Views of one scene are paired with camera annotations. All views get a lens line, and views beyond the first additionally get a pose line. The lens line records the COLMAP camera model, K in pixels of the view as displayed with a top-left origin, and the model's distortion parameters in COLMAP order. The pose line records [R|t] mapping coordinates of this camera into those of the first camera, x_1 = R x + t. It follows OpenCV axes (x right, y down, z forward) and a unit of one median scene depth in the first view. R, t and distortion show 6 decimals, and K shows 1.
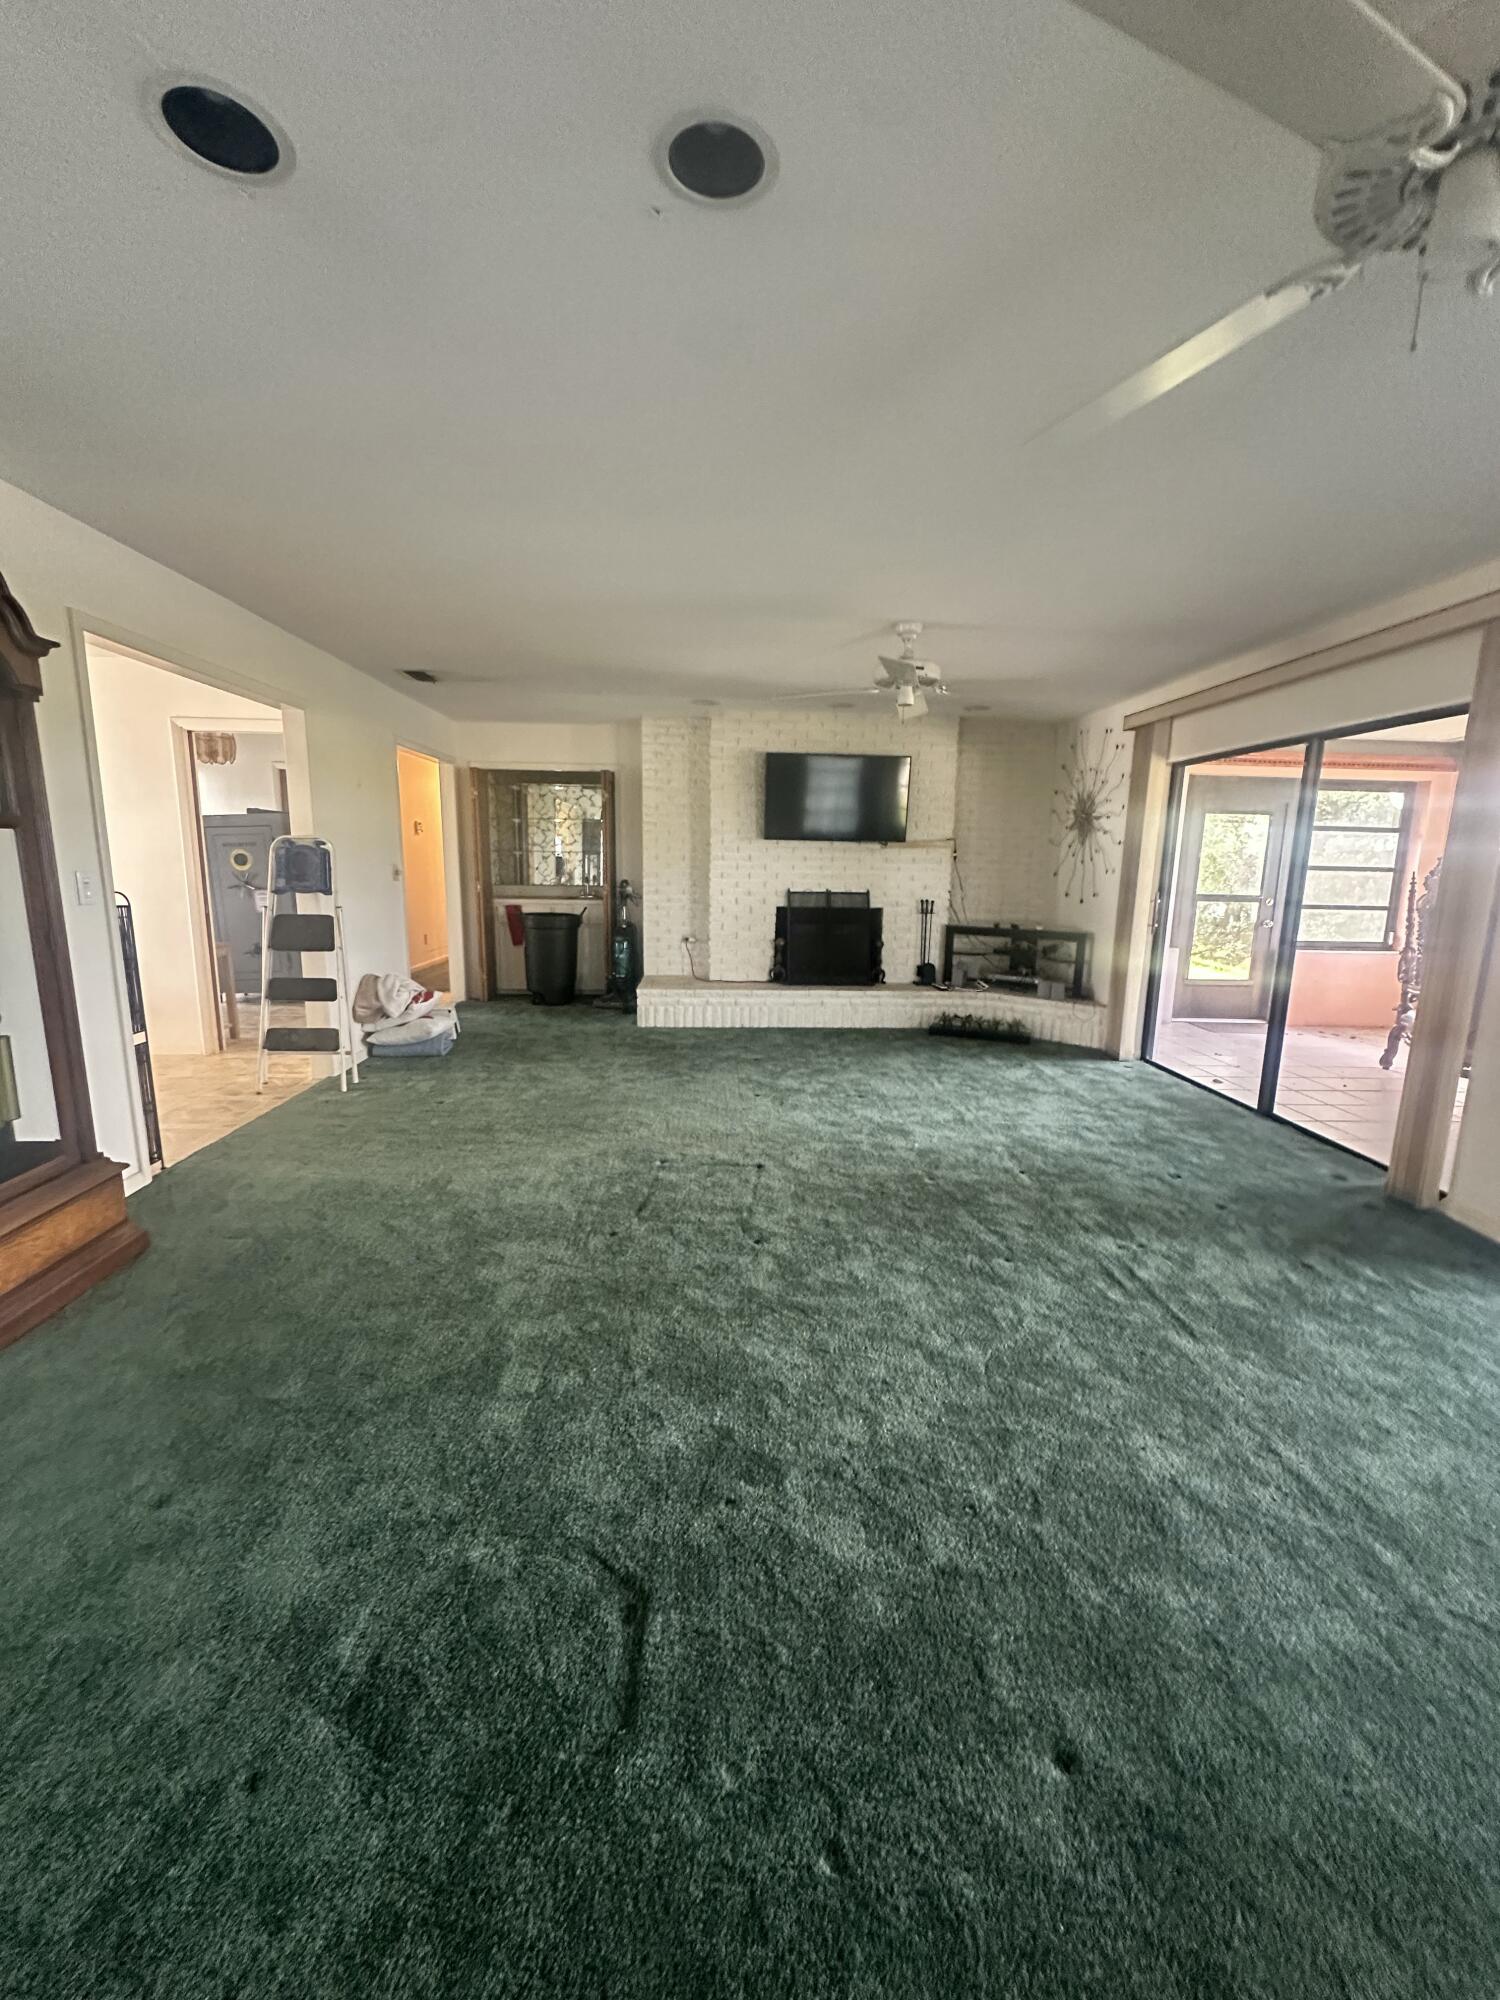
lens RADIAL K [[794.3, 0, 752.8], [0, 794.3, 991.1], [0, 0, 1]] dist [-0.001224, 0.000837]
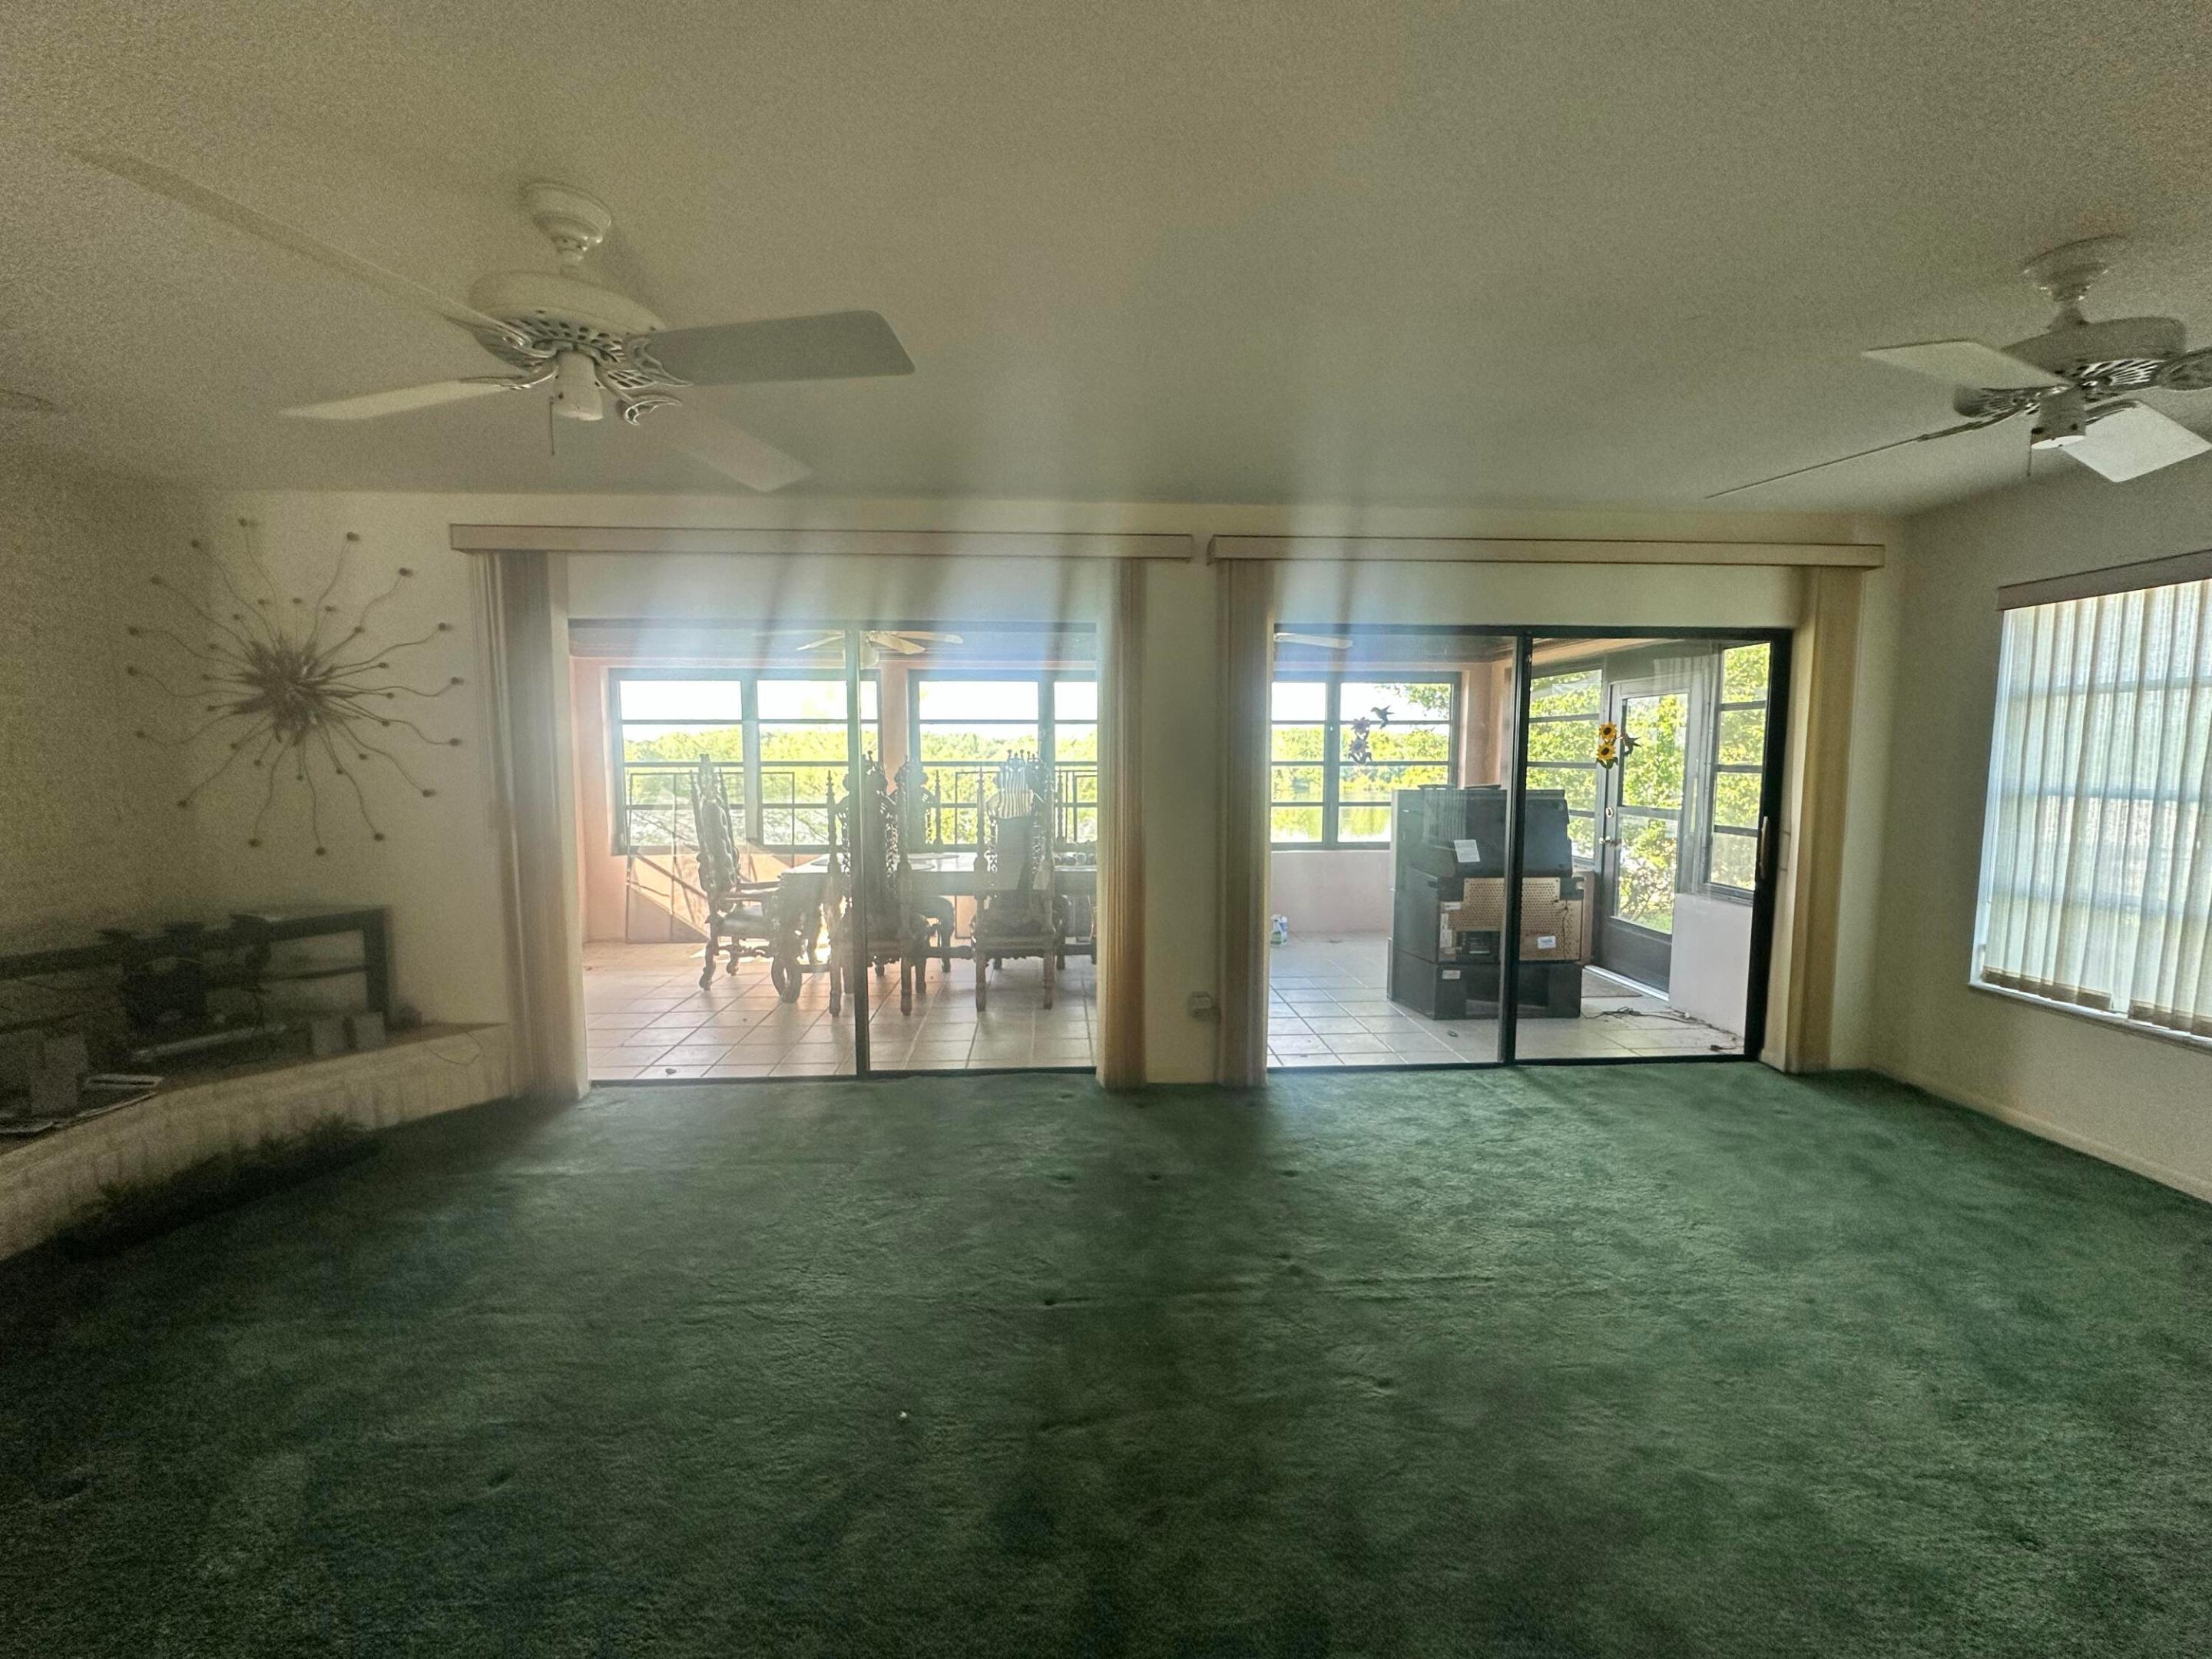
lens RADIAL K [[878.5, 0, 1106.0], [0, 878.5, 829.5], [0, 0, 1]] dist [-0.001224, 0.000837]
pose [[0.103635, -0.129839, 0.986104, -0.114954], [0.203058, 0.973323, 0.106816, -0.090650], [-0.973667, 0.189167, 0.127235, 0.421857]]
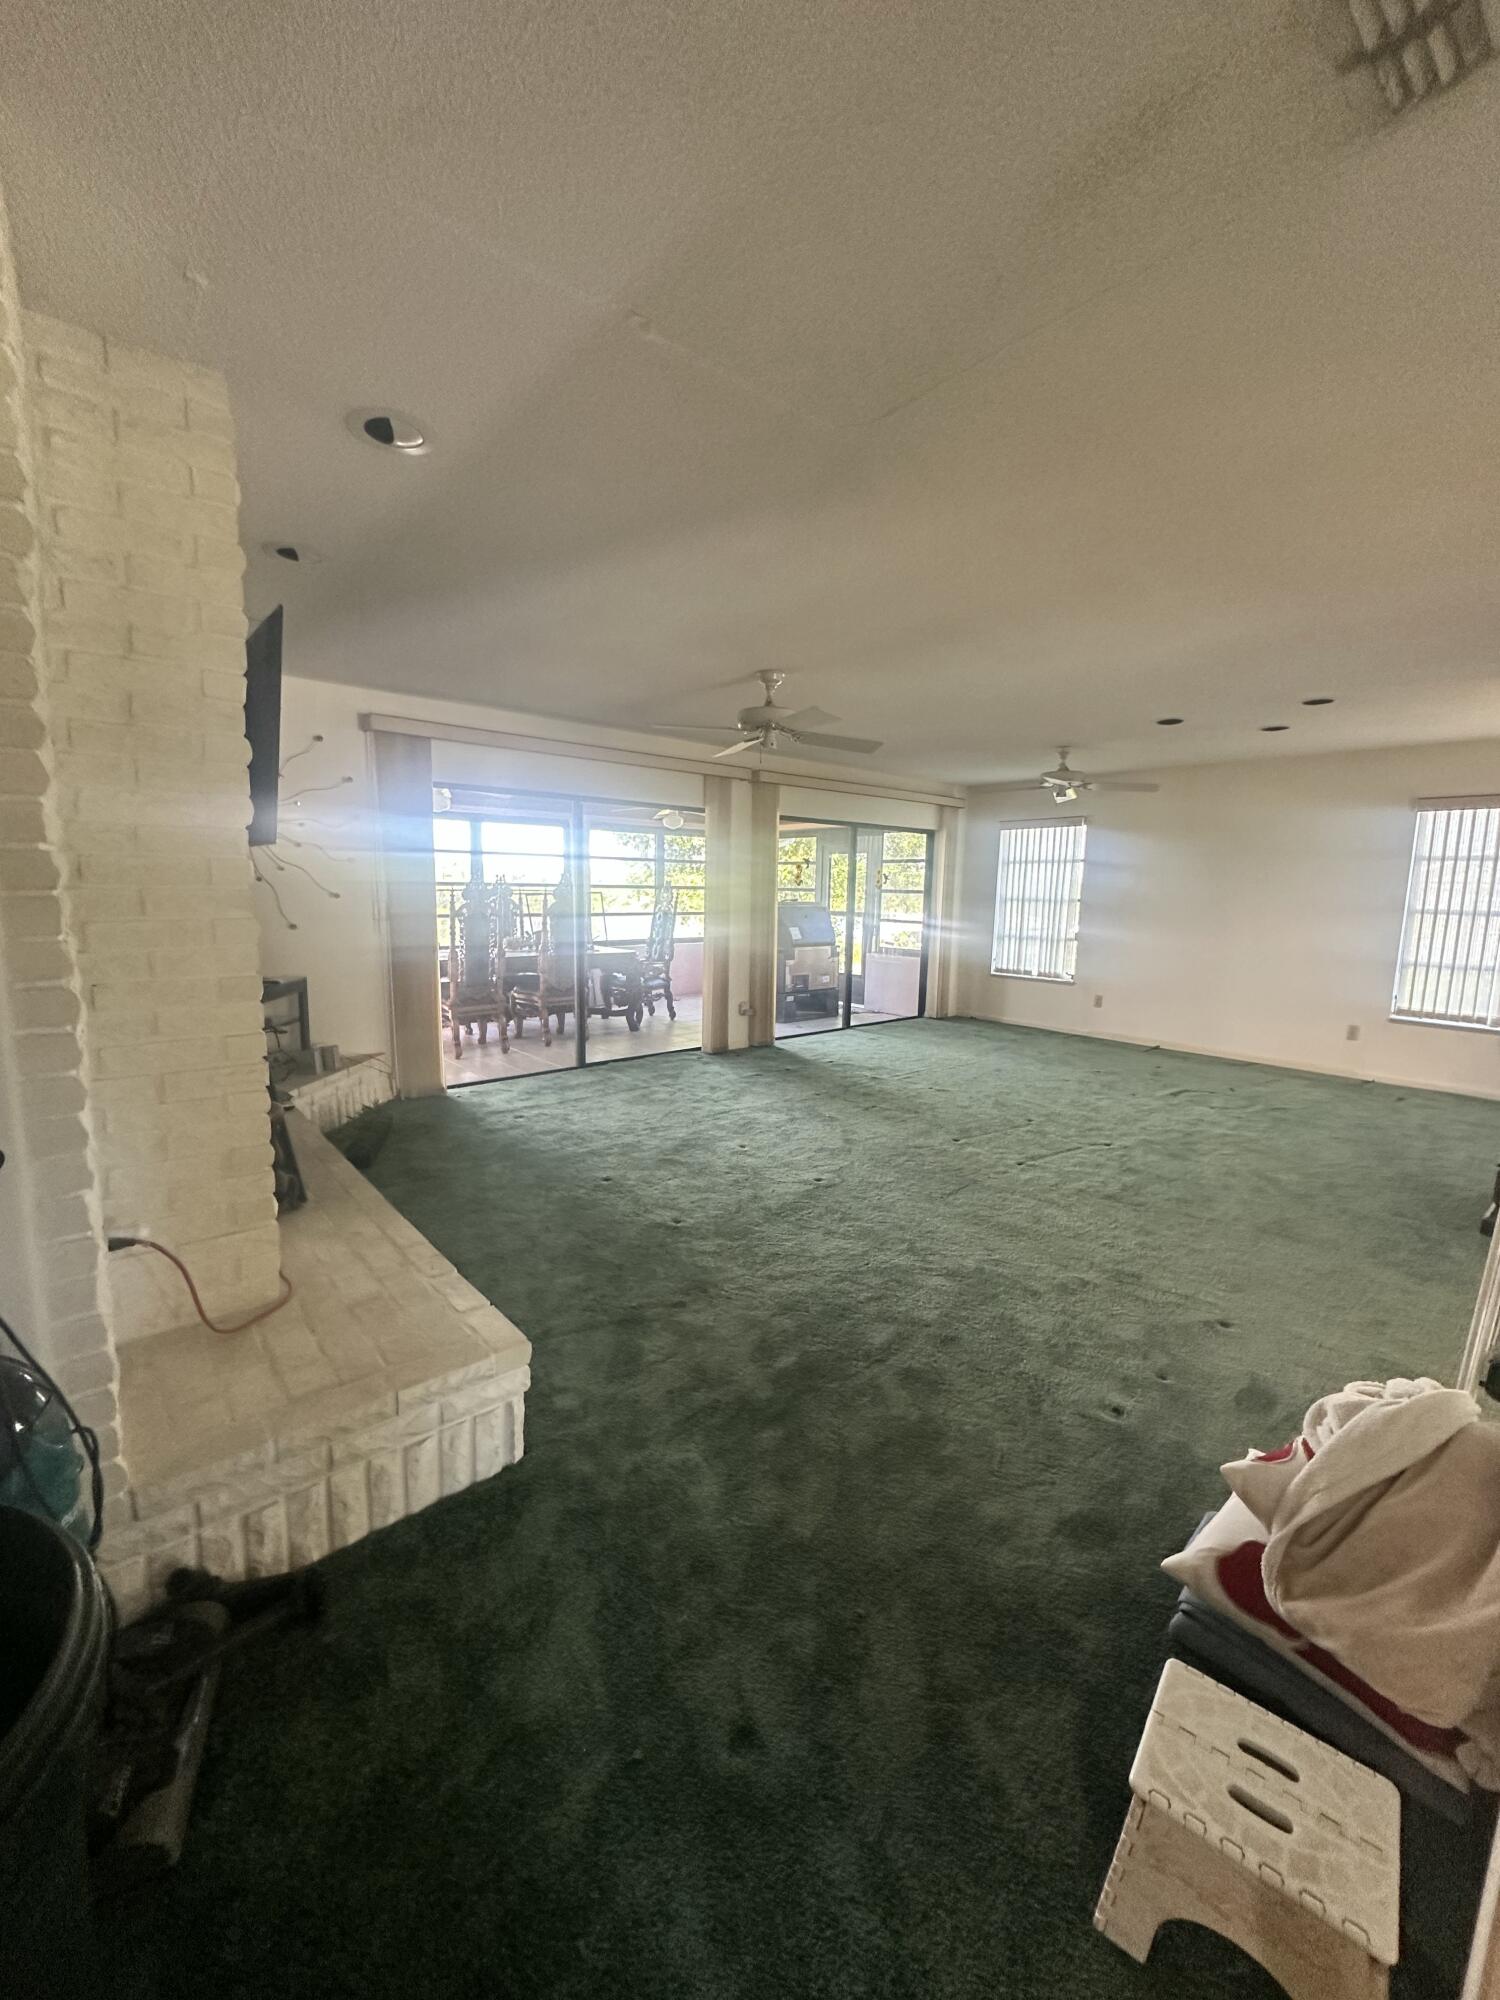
lens RADIAL K [[807.2, 0, 750.0], [0, 807.2, 1000.0], [0, 0, 1]] dist [-0.000563, 0.000028]
pose [[-0.524340, -0.171765, 0.834005, -0.408209], [0.129660, 0.951917, 0.277567, -0.196094], [-0.841579, 0.253676, -0.476857, 0.919966]]
